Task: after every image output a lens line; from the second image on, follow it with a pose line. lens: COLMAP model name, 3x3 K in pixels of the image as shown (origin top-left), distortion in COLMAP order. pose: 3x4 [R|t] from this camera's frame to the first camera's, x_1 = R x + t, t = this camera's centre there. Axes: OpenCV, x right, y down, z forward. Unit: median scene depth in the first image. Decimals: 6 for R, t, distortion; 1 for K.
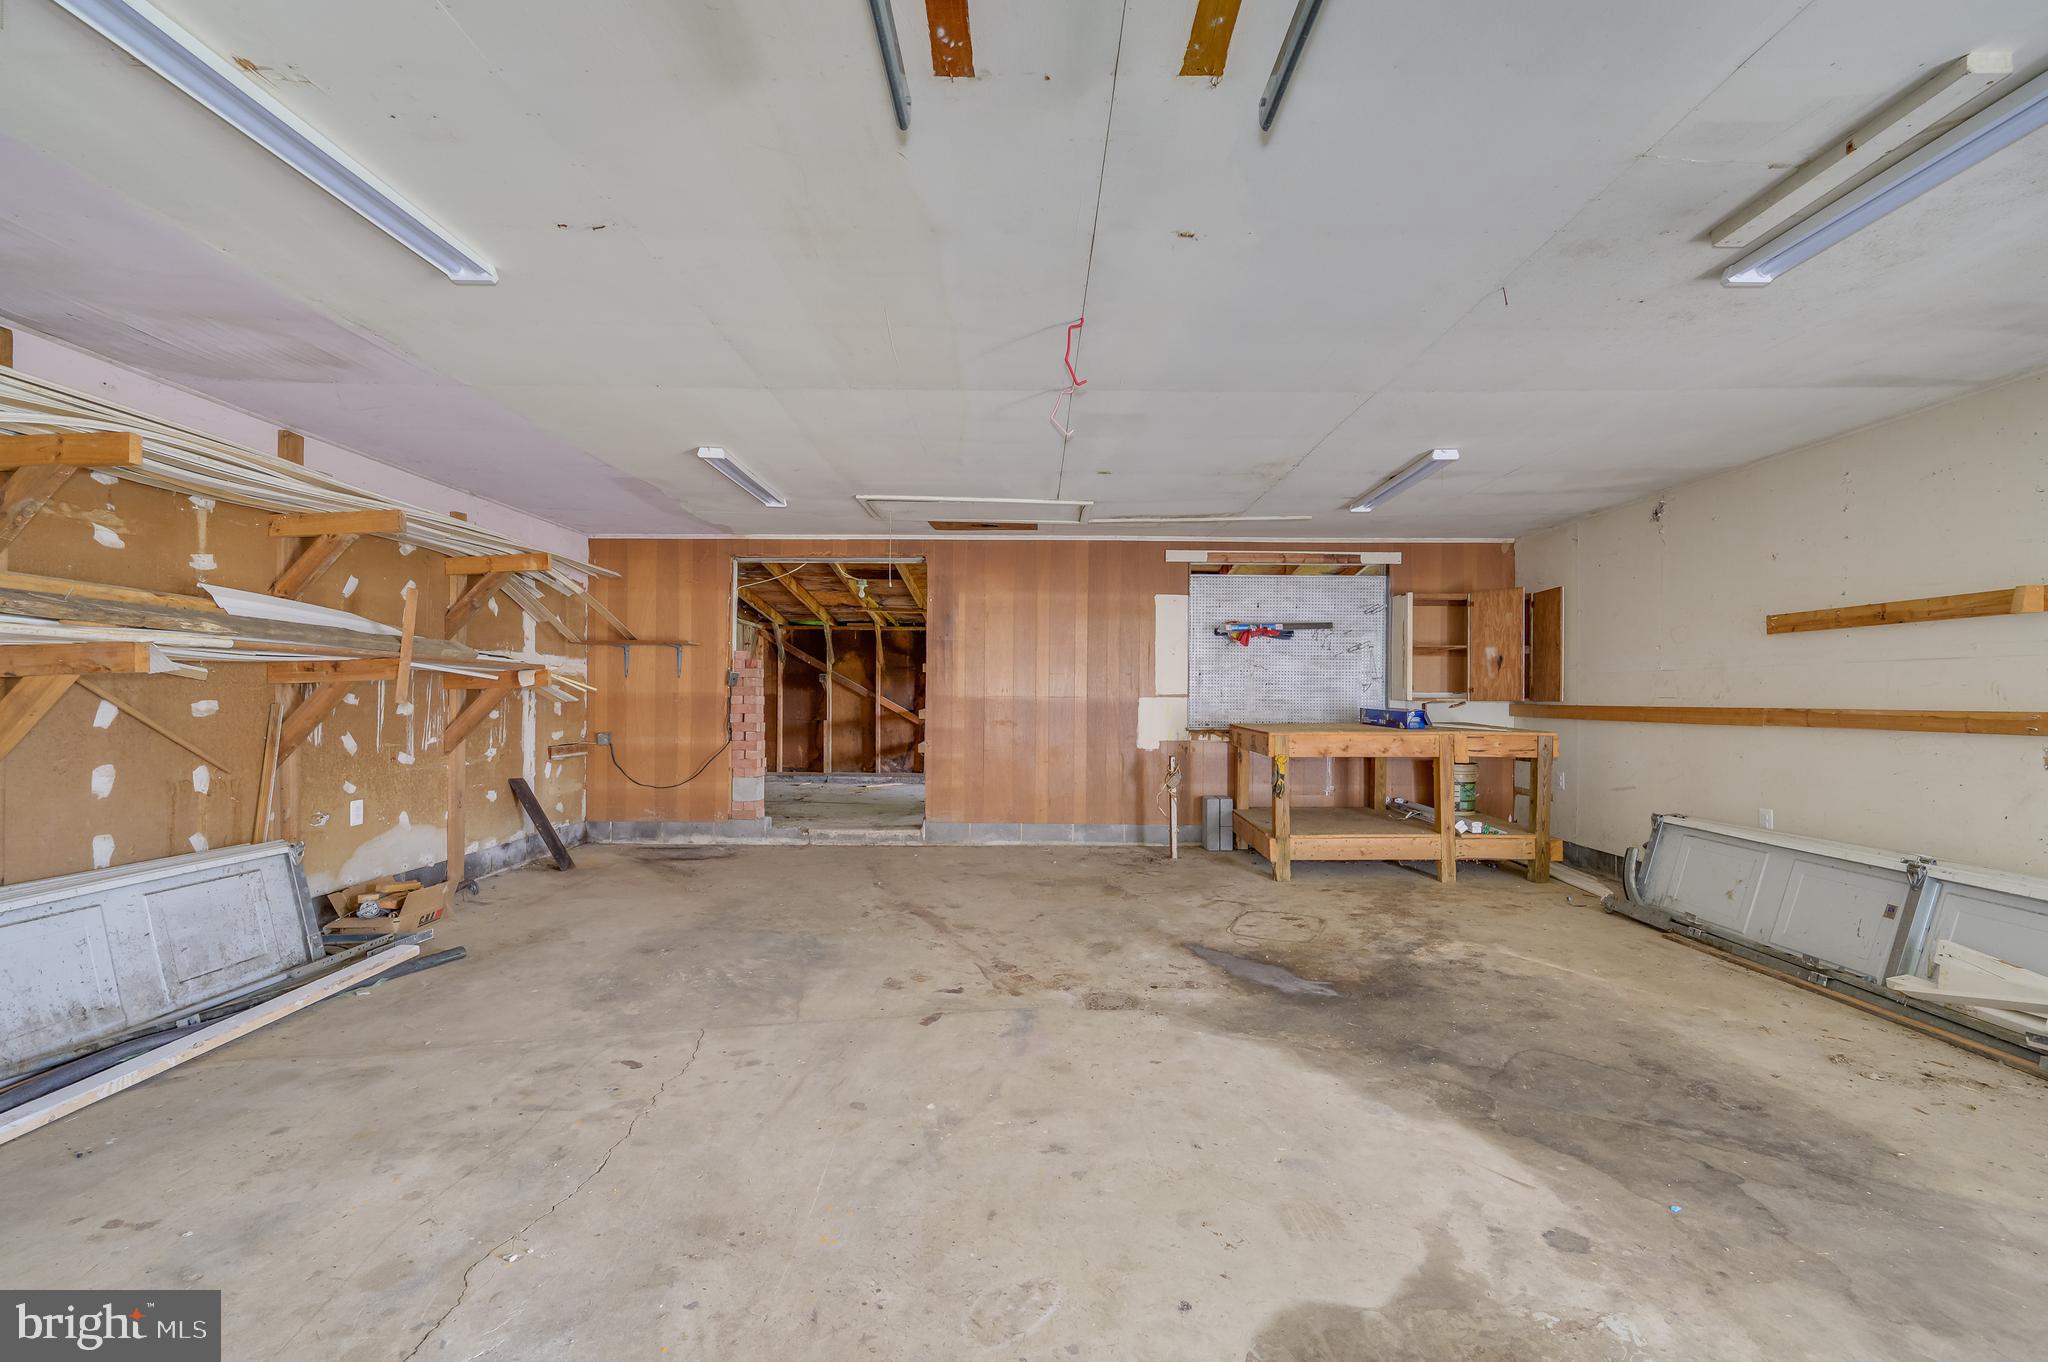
lens RADIAL K [[884.9, 0, 1029.7], [0, 884.9, 692.5], [0, 0, 1]] dist [-0.001404, 0.000568]
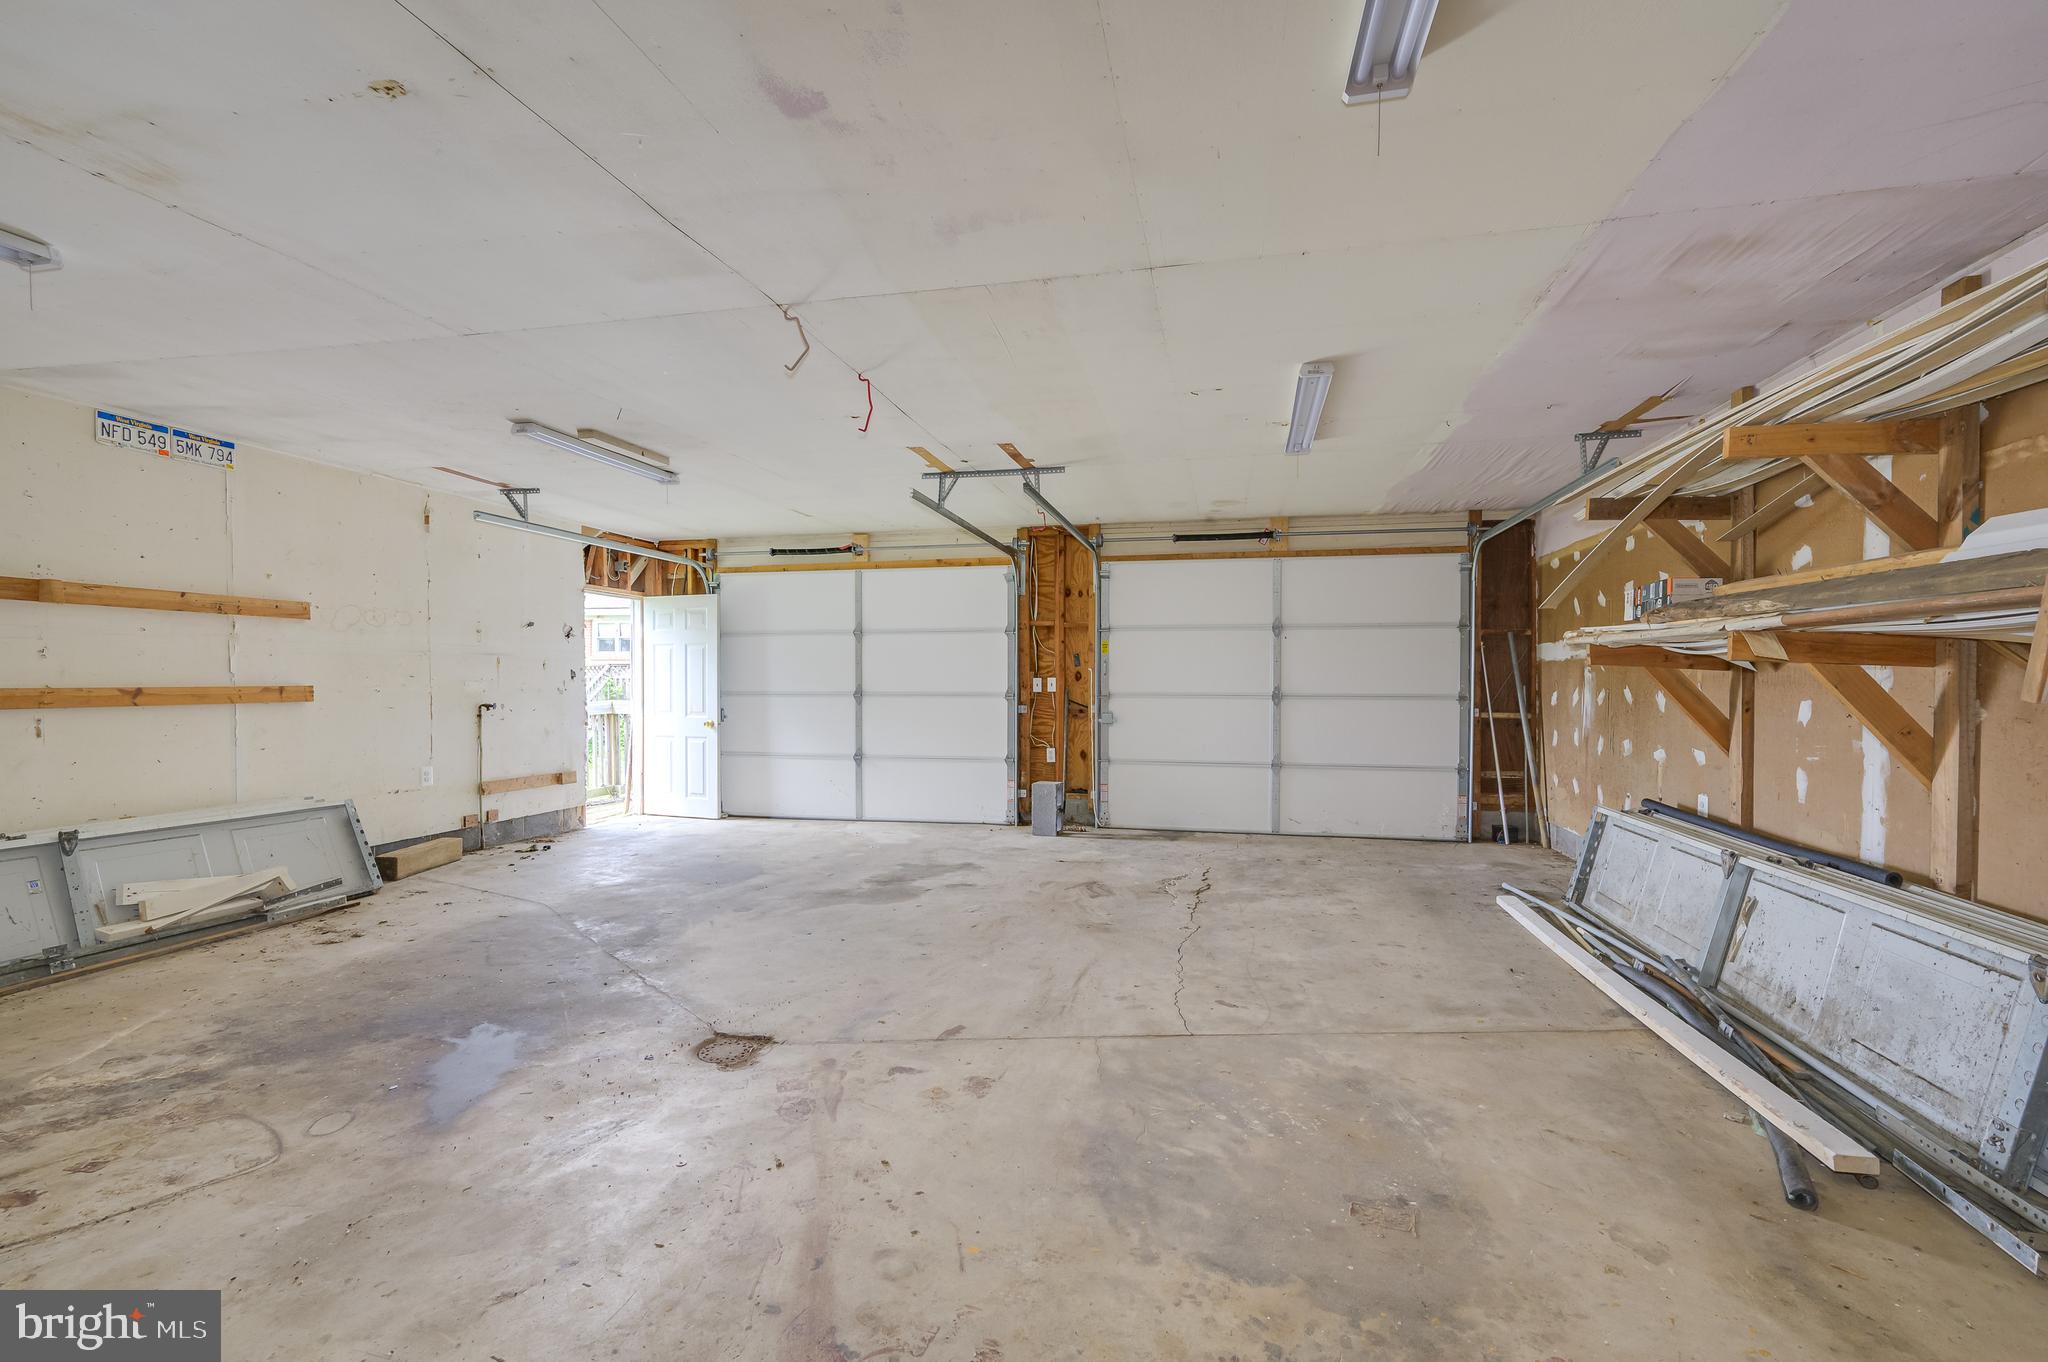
lens RADIAL K [[906.2, 0, 1031.4], [0, 906.2, 691.0], [0, 0, 1]] dist [0.000155, 0.000587]
pose [[-0.977347, -0.007238, 0.211518, -0.352616], [-0.006216, 0.999966, 0.005499, 0.009139], [-0.211551, 0.004060, -0.977359, 1.725315]]
